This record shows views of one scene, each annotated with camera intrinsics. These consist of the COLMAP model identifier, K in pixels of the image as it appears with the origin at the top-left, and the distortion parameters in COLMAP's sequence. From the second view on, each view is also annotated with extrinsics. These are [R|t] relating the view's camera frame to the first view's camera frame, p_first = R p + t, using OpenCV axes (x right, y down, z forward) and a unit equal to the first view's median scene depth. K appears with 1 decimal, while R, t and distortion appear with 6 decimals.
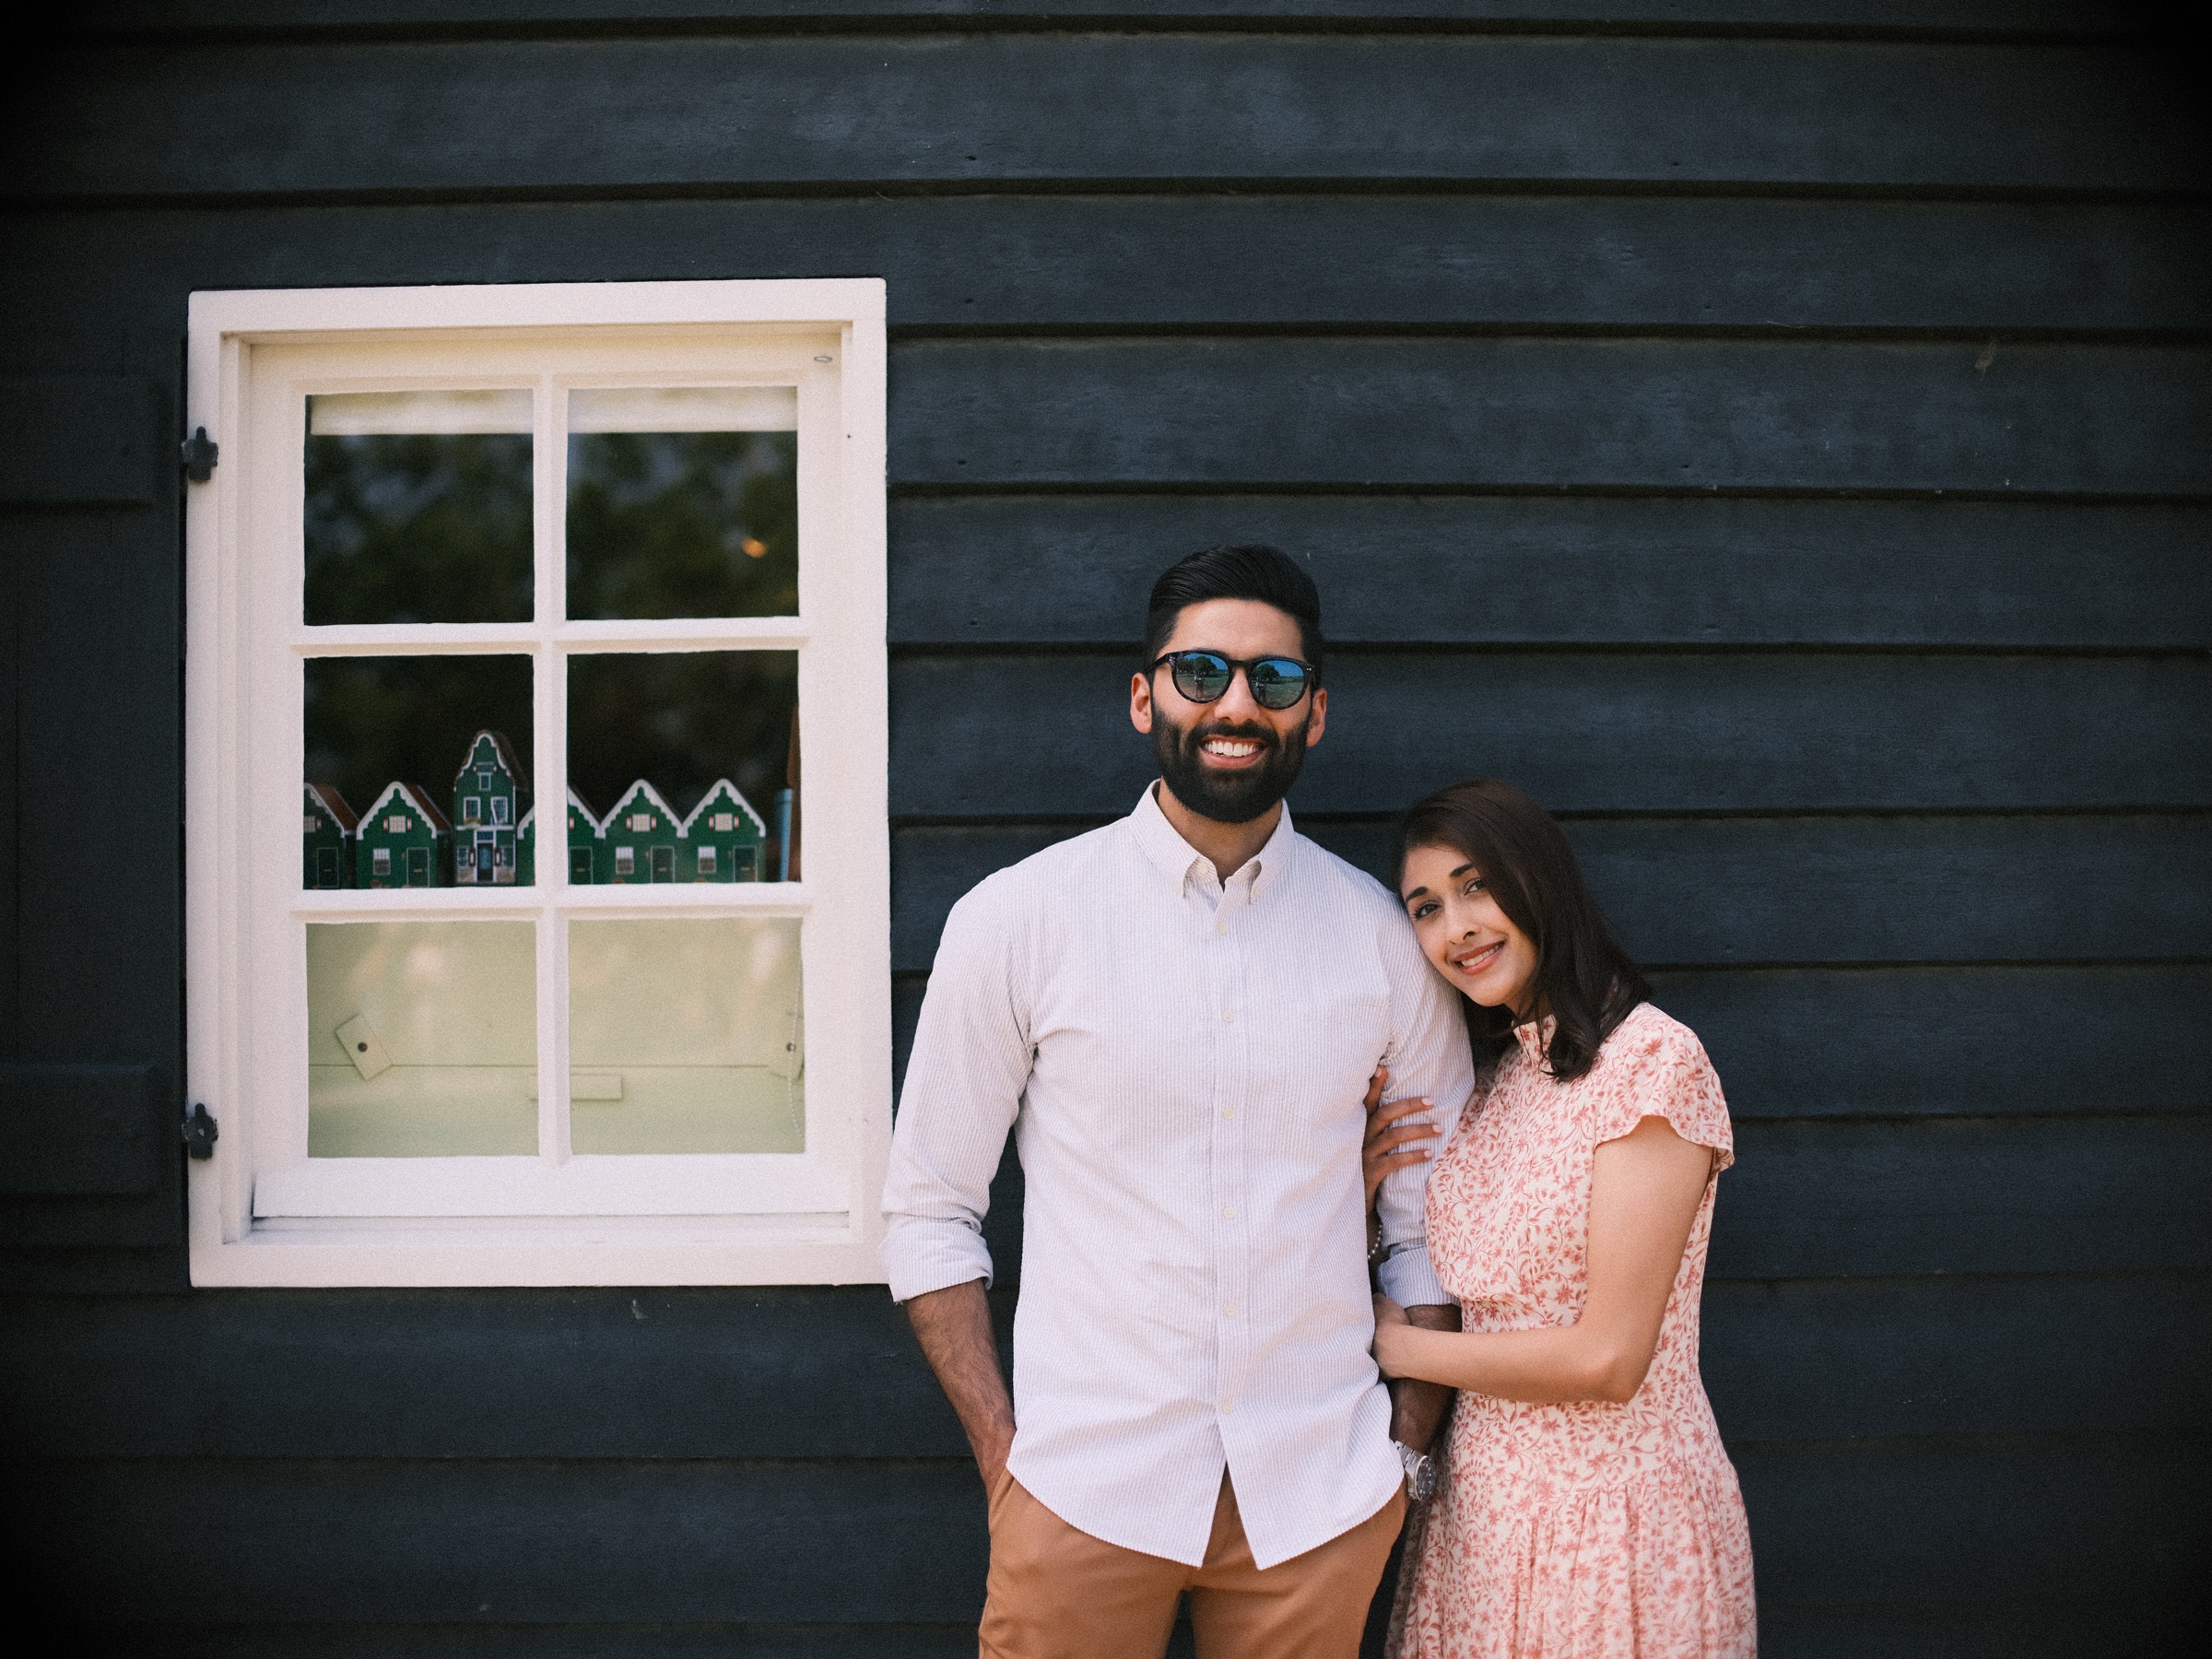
lens RADIAL K [[2904.1, 0, 1106.0], [0, 2904.1, 829.5], [0, 0, 1]] dist [-0.152519, -0.003230]
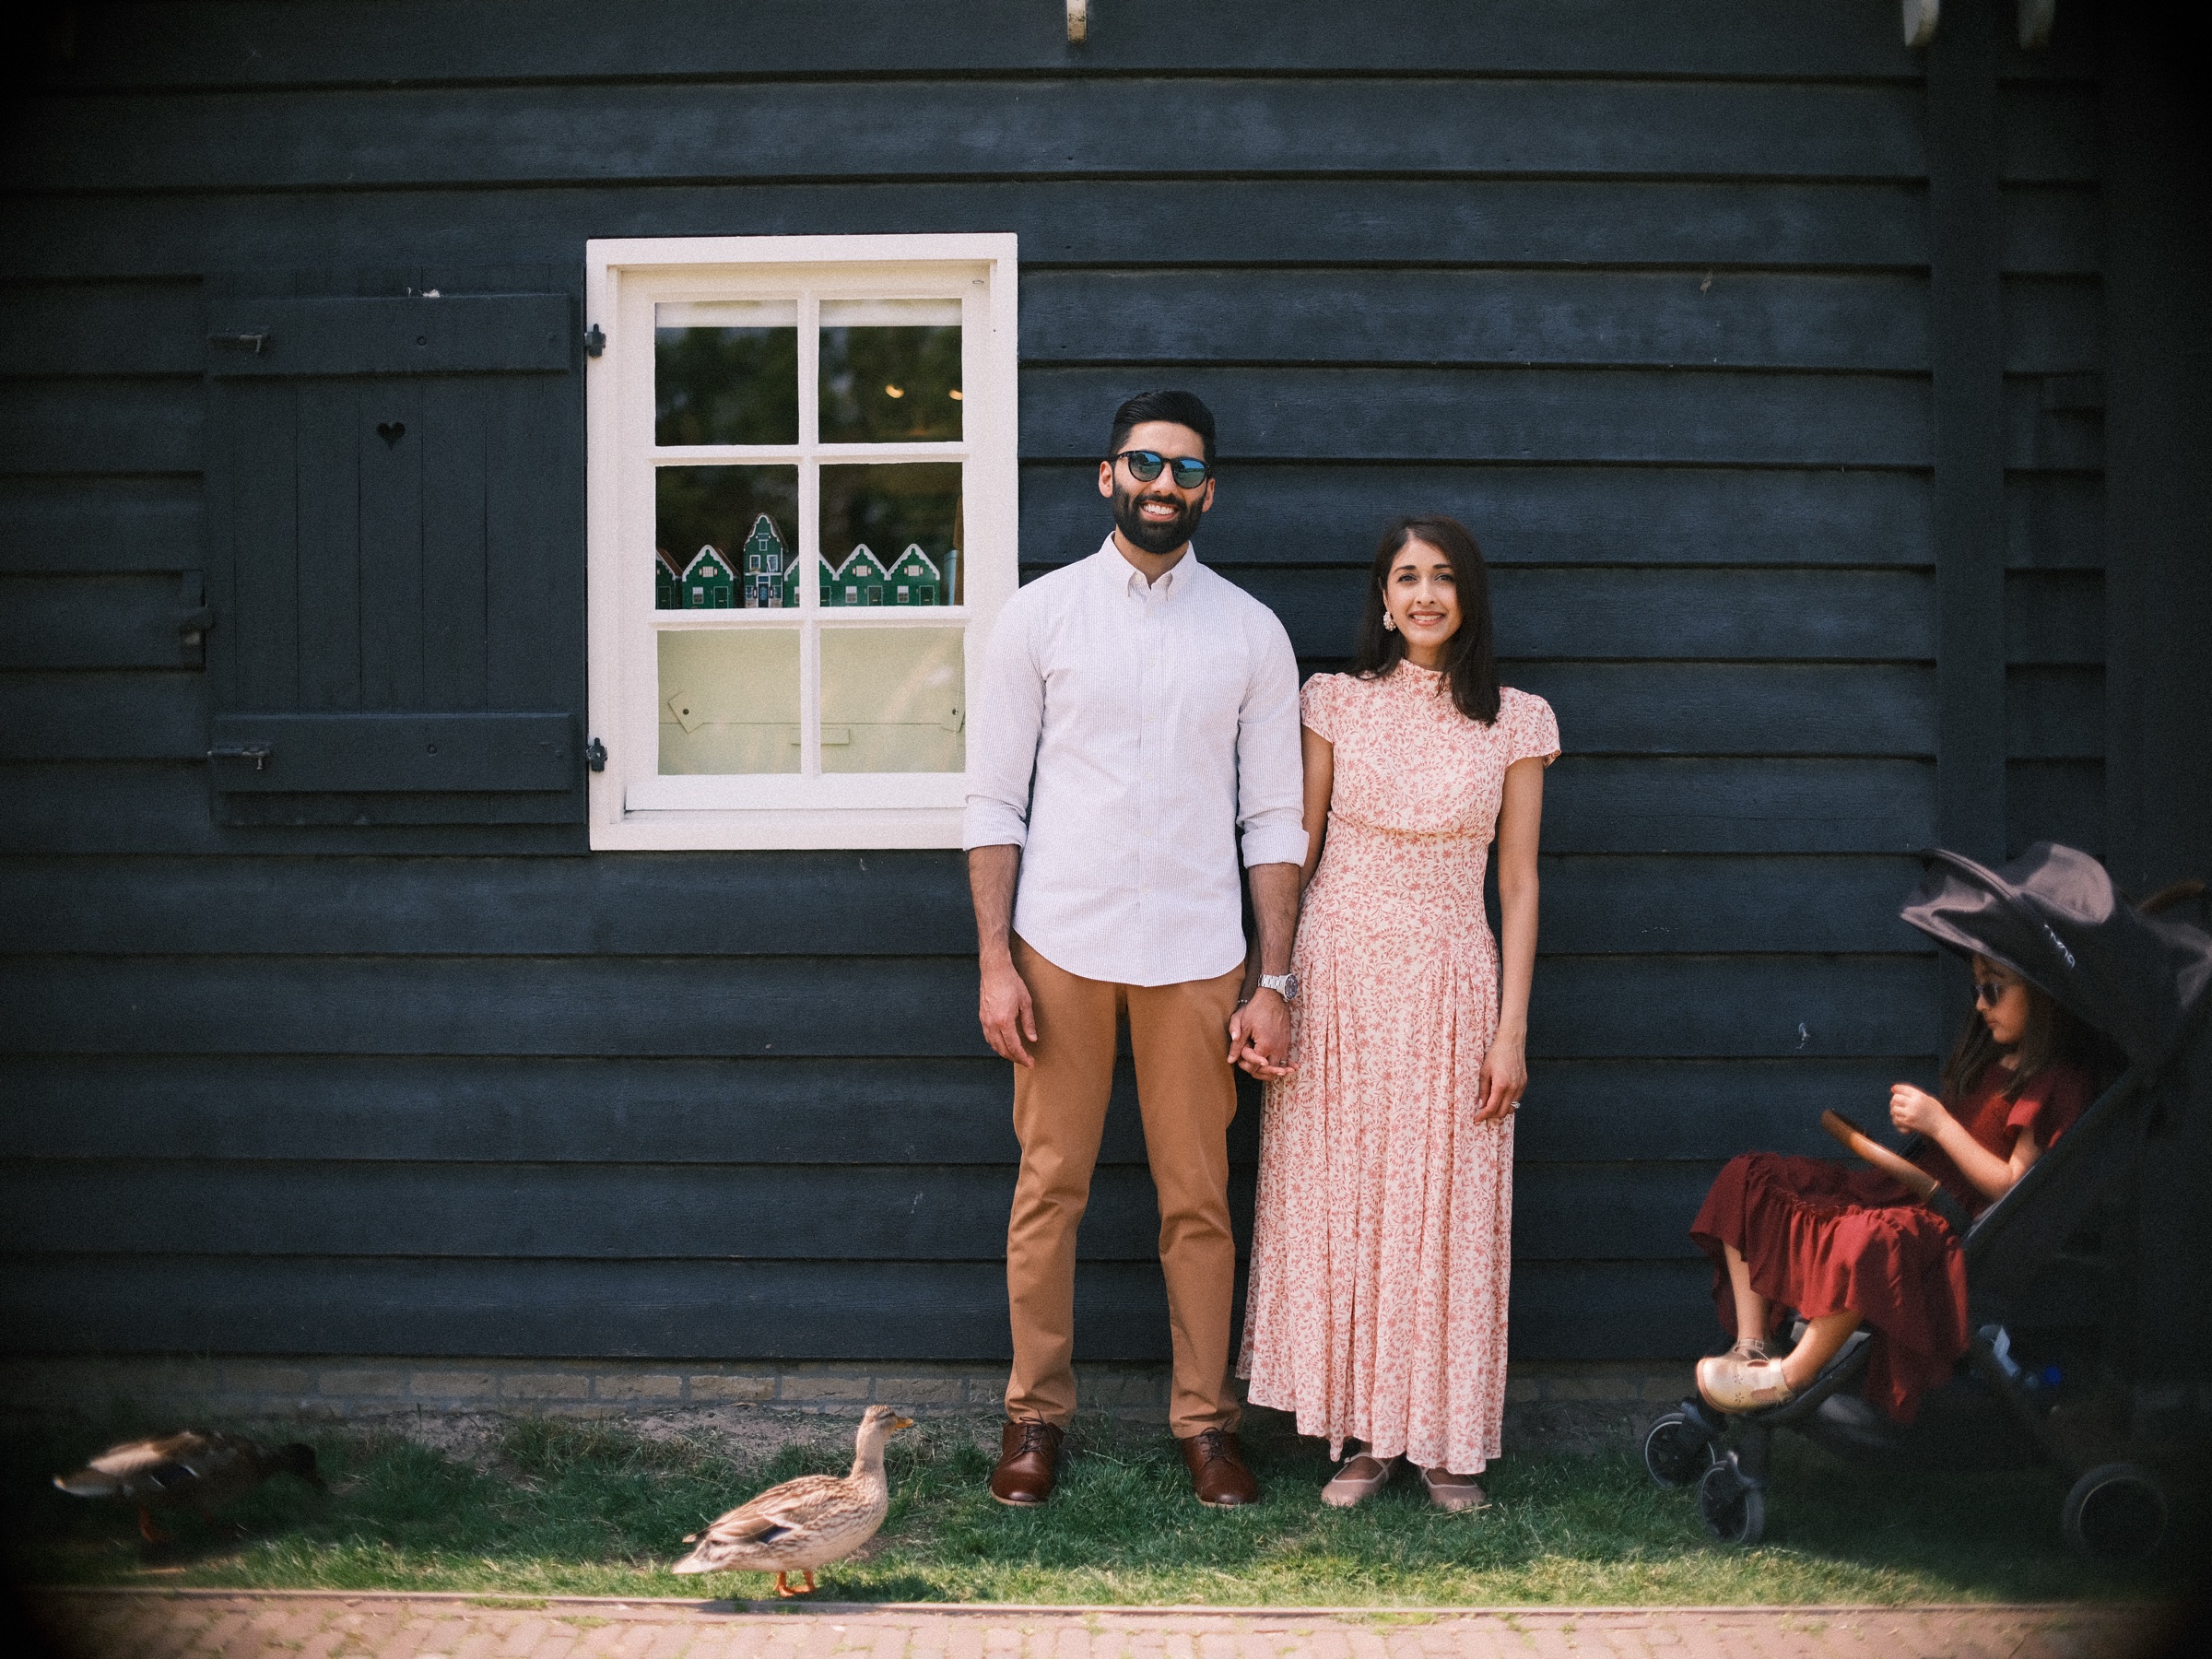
lens RADIAL K [[2904.1, 0, 1106.0], [0, 2904.1, 829.5], [0, 0, 1]] dist [-0.152519, -0.003230]
pose [[0.999575, 0.006425, -0.028451, 0.021809], [-0.004958, 0.998670, 0.051318, 0.060321], [0.028742, -0.051155, 0.998277, -0.632171]]
